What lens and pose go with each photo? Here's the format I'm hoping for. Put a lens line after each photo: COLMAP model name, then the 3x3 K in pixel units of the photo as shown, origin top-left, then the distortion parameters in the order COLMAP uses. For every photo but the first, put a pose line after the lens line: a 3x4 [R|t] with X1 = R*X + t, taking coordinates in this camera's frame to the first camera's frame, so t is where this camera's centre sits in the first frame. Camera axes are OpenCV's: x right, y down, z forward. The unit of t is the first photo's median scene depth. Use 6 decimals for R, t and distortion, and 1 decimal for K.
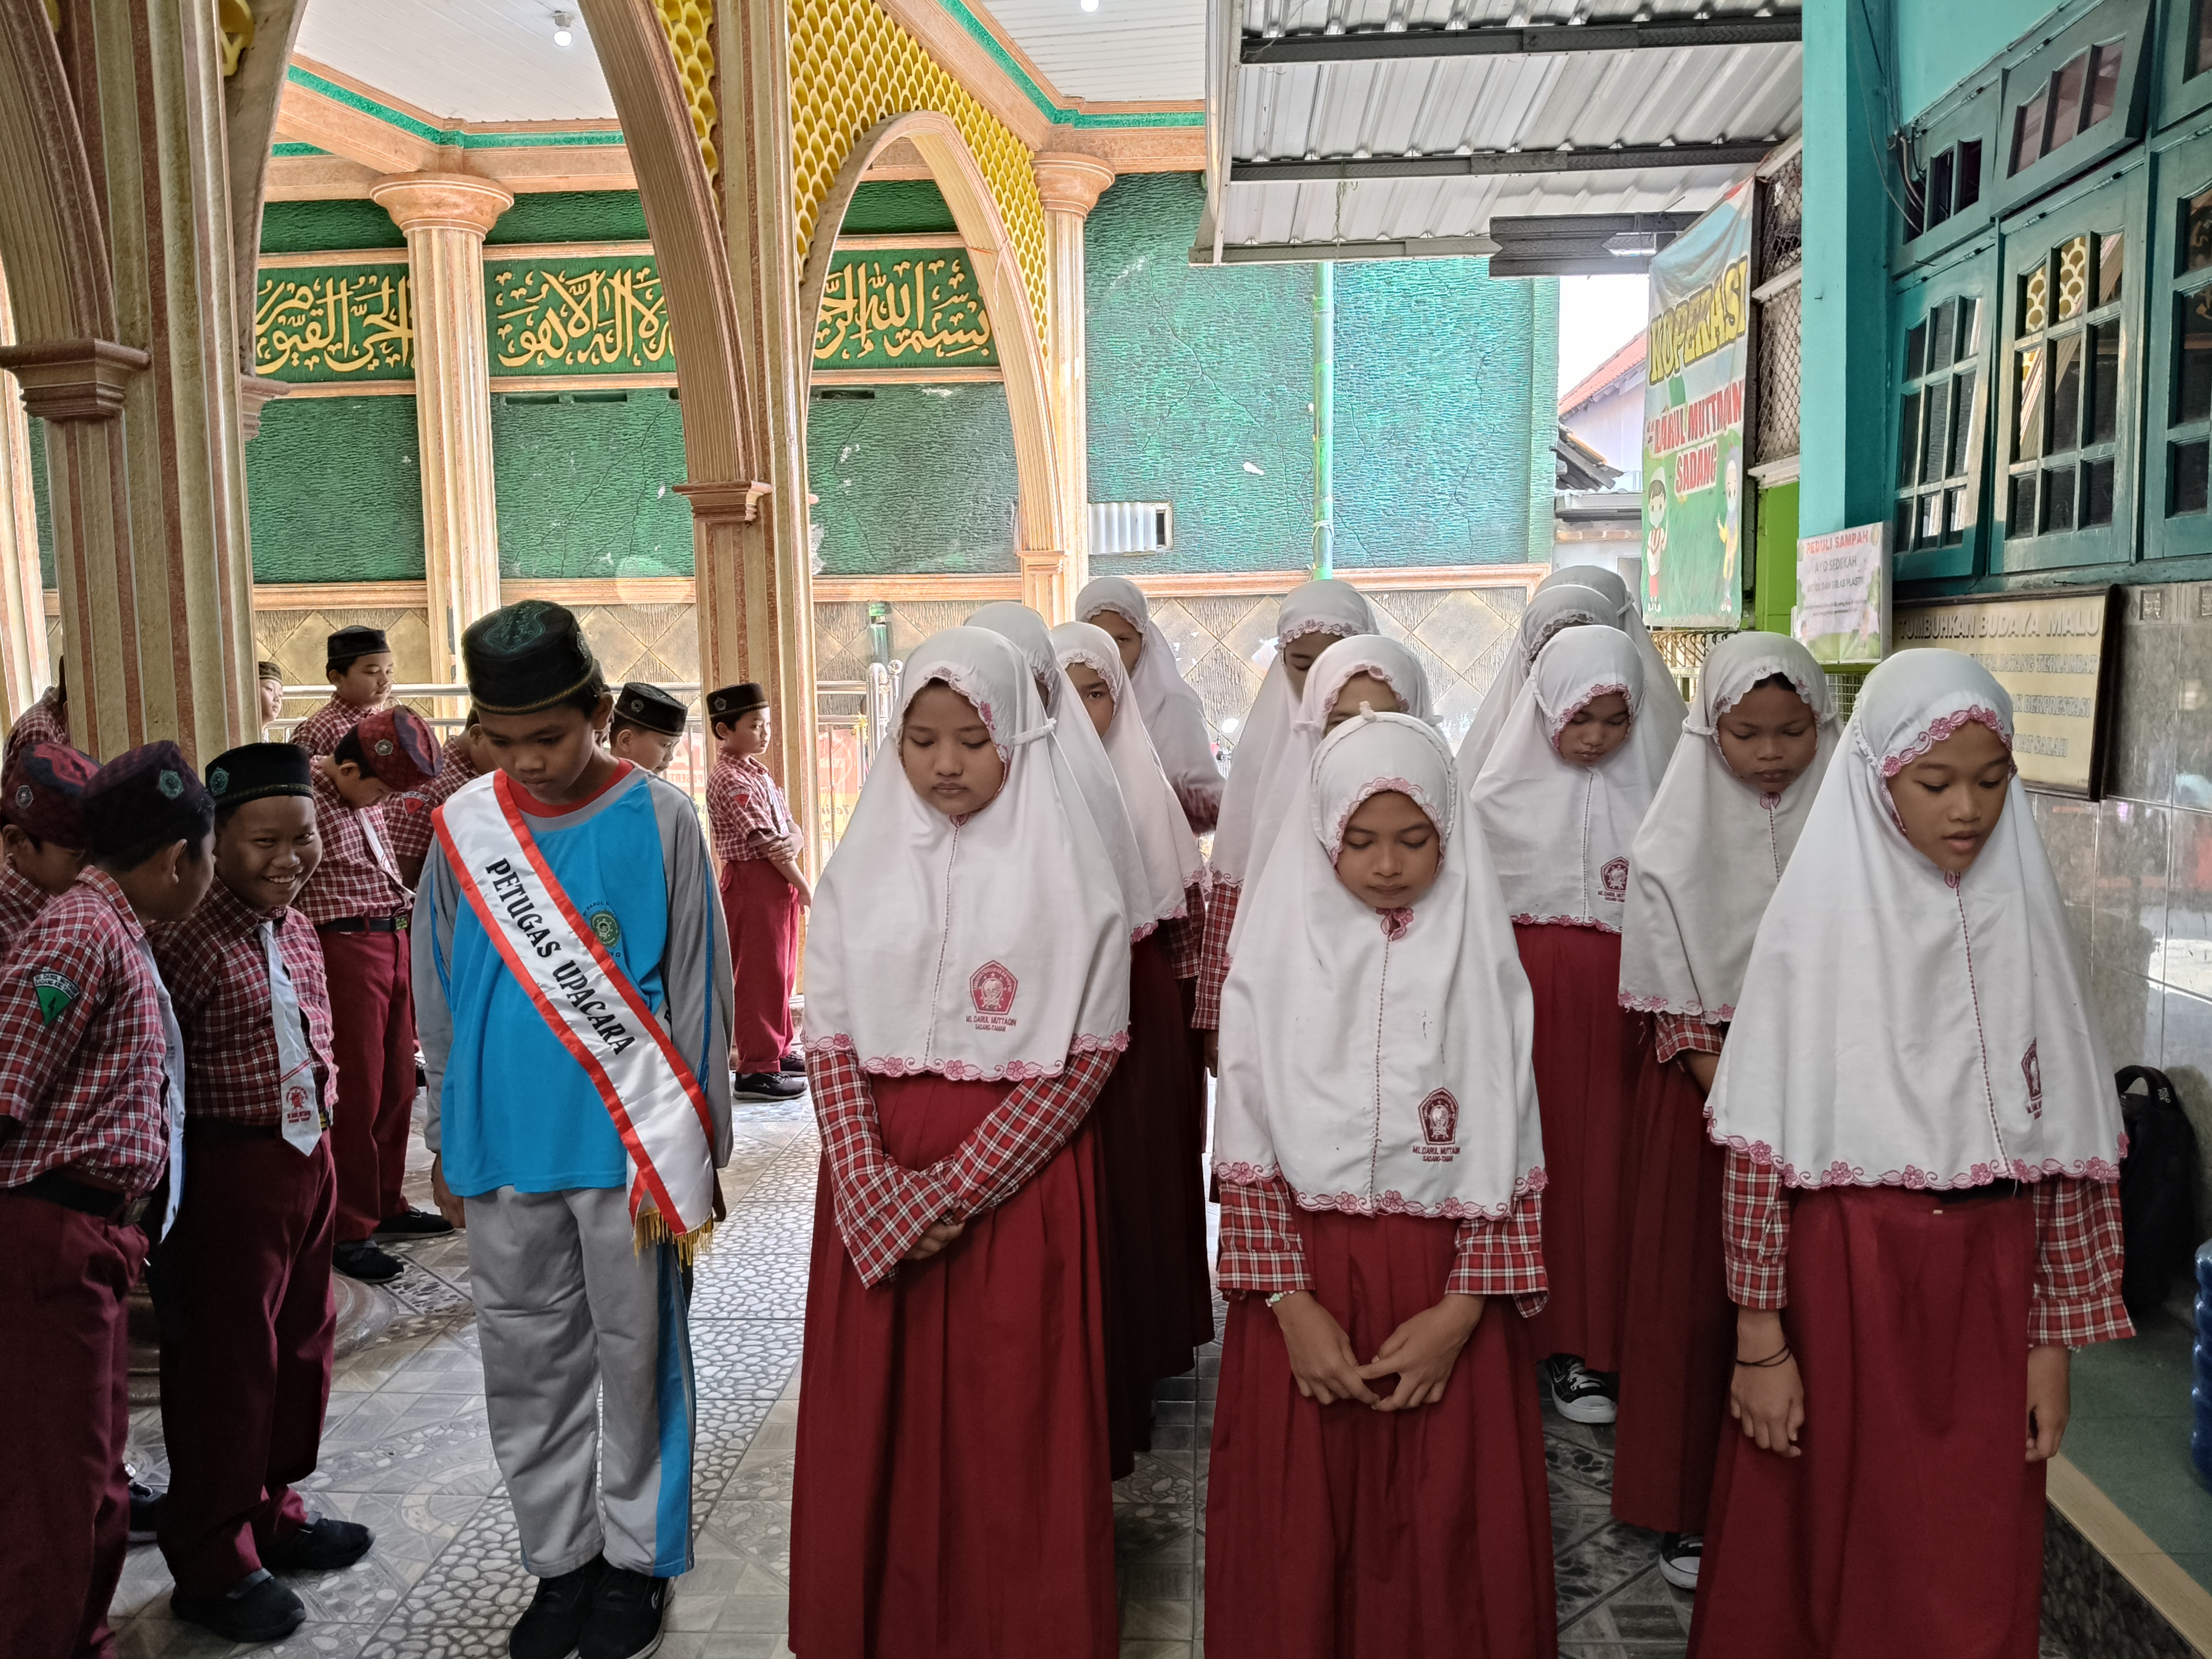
lens RADIAL K [[1764.3, 0, 1161.4], [0, 1764.3, 862.8], [0, 0, 1]] dist [0.015099, -0.049991]
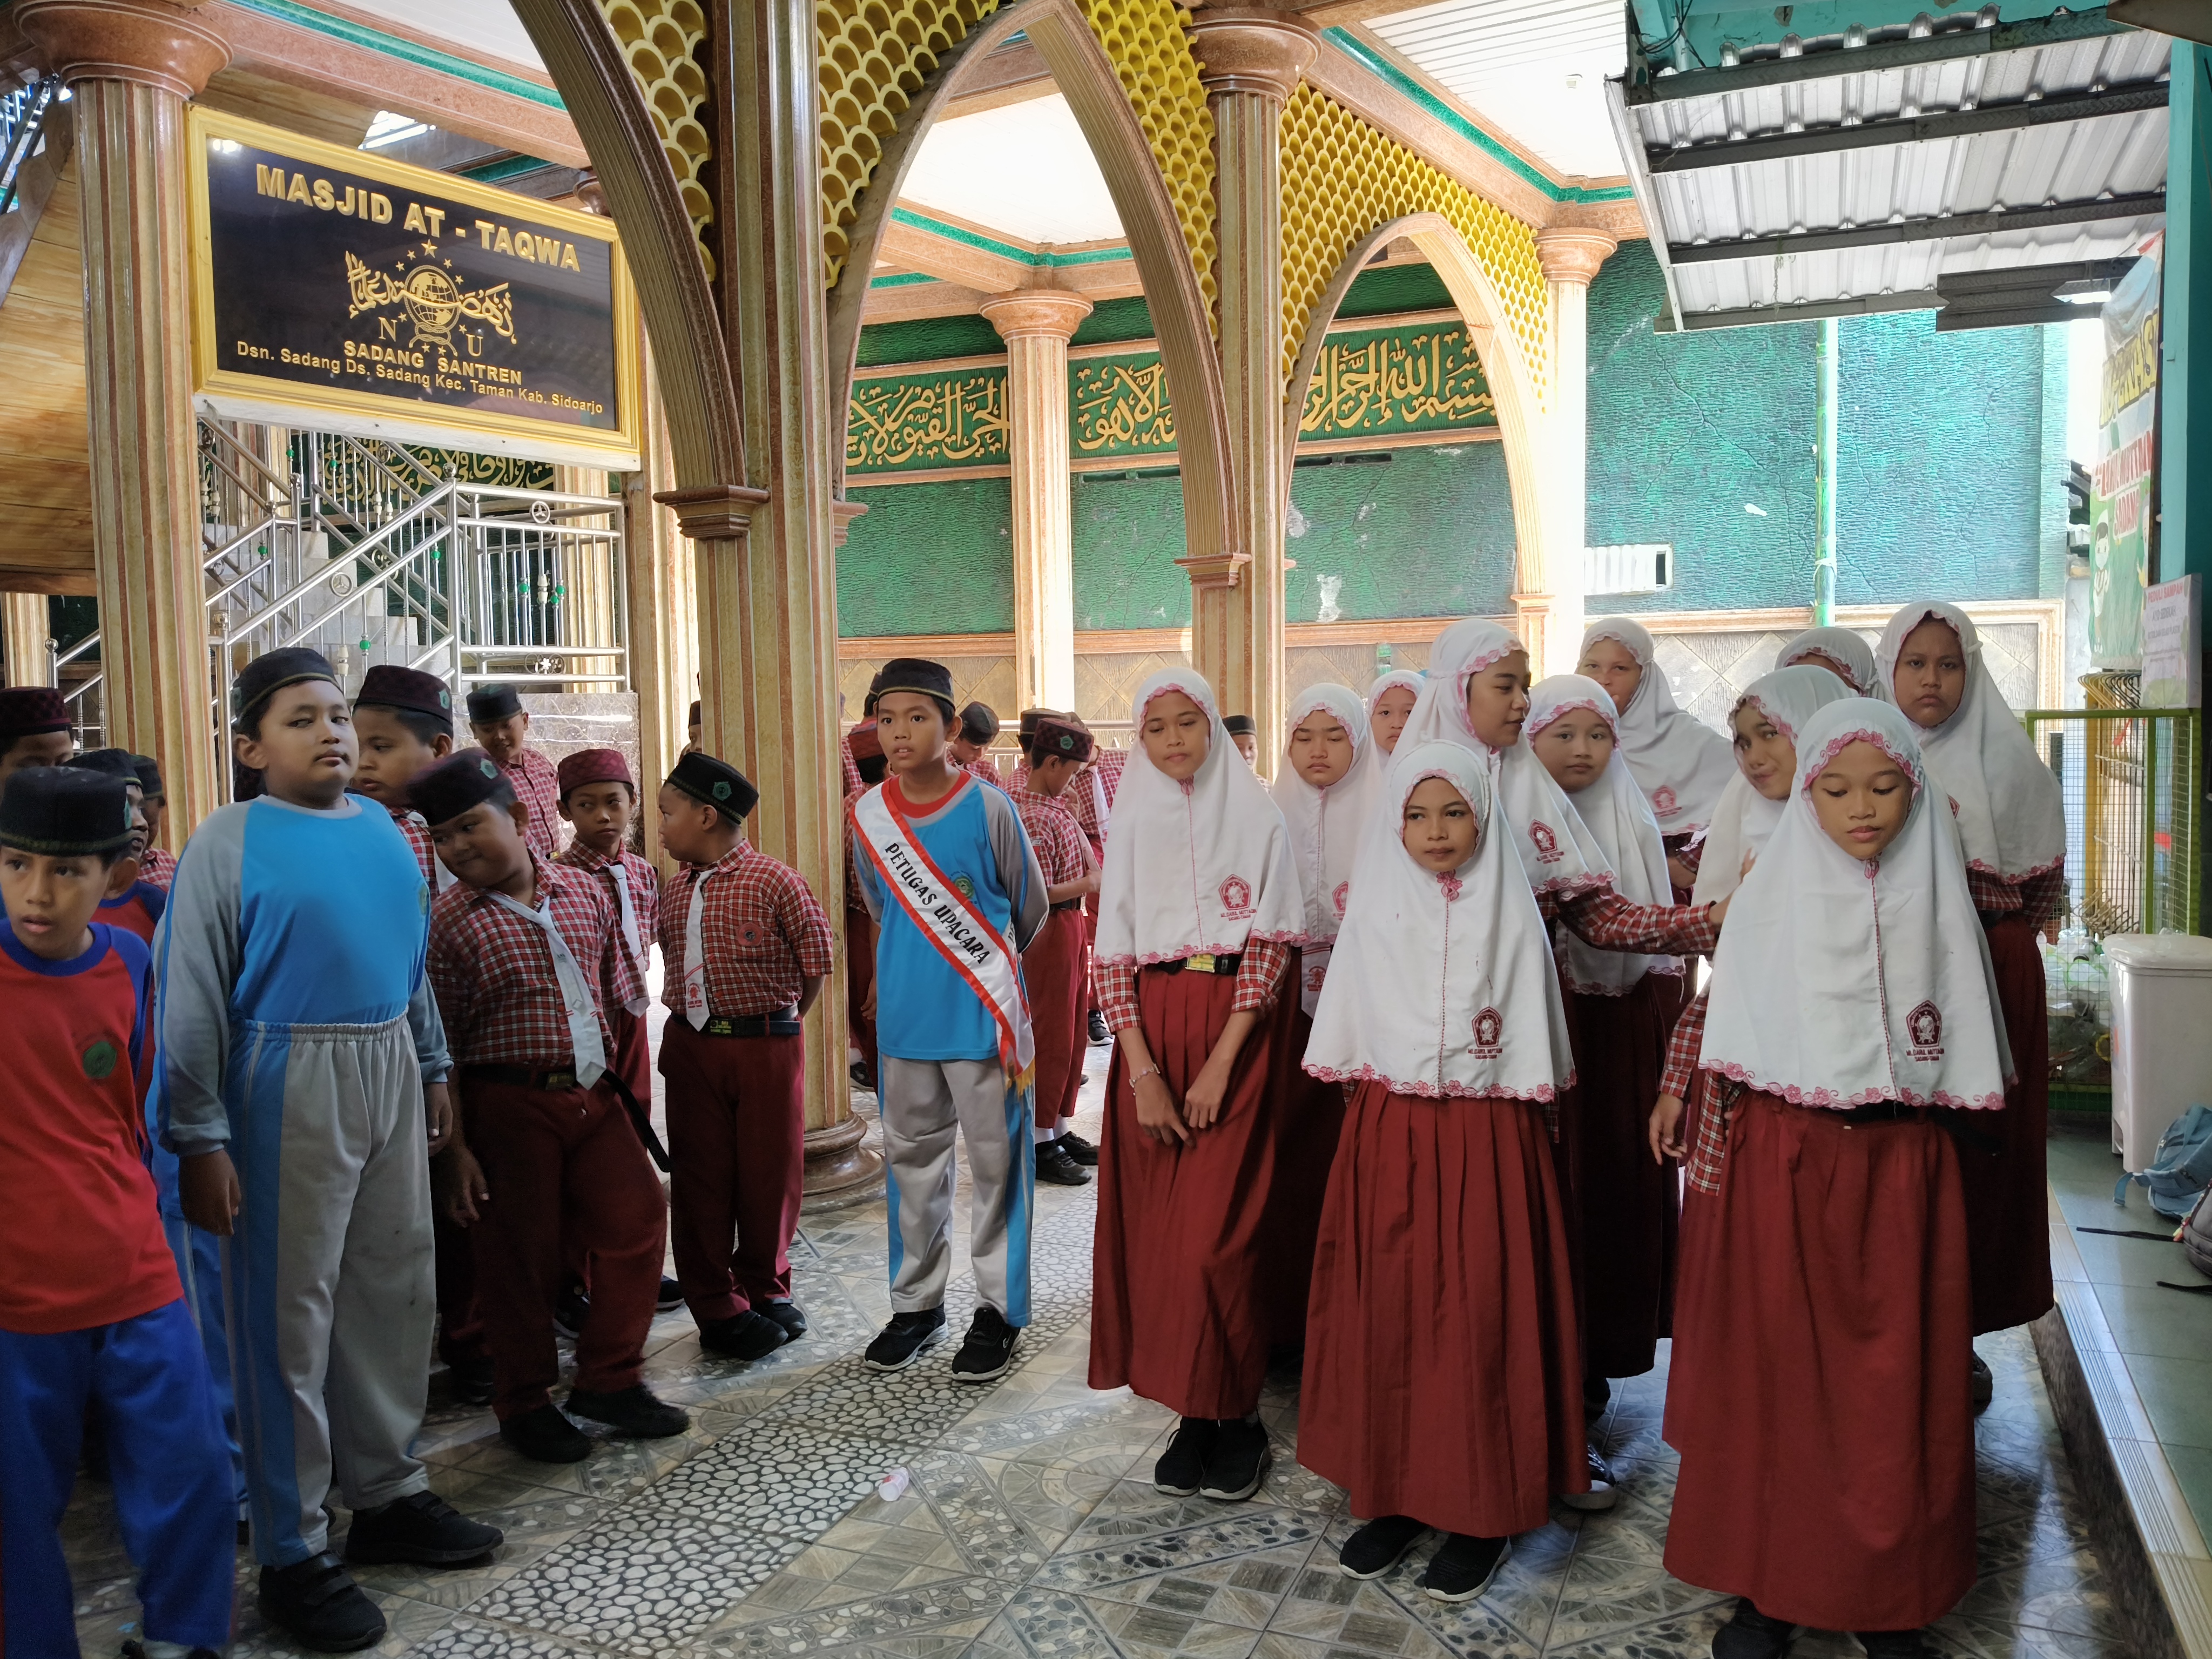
lens RADIAL K [[1764.3, 0, 1122.7], [0, 1764.3, 812.7], [0, 0, 1]] dist [0.015099, -0.049991]
pose [[0.938940, 0.019542, -0.343526, 0.096757], [-0.035833, 0.998511, -0.041139, 0.010348], [0.342210, 0.050937, 0.938242, -0.118607]]
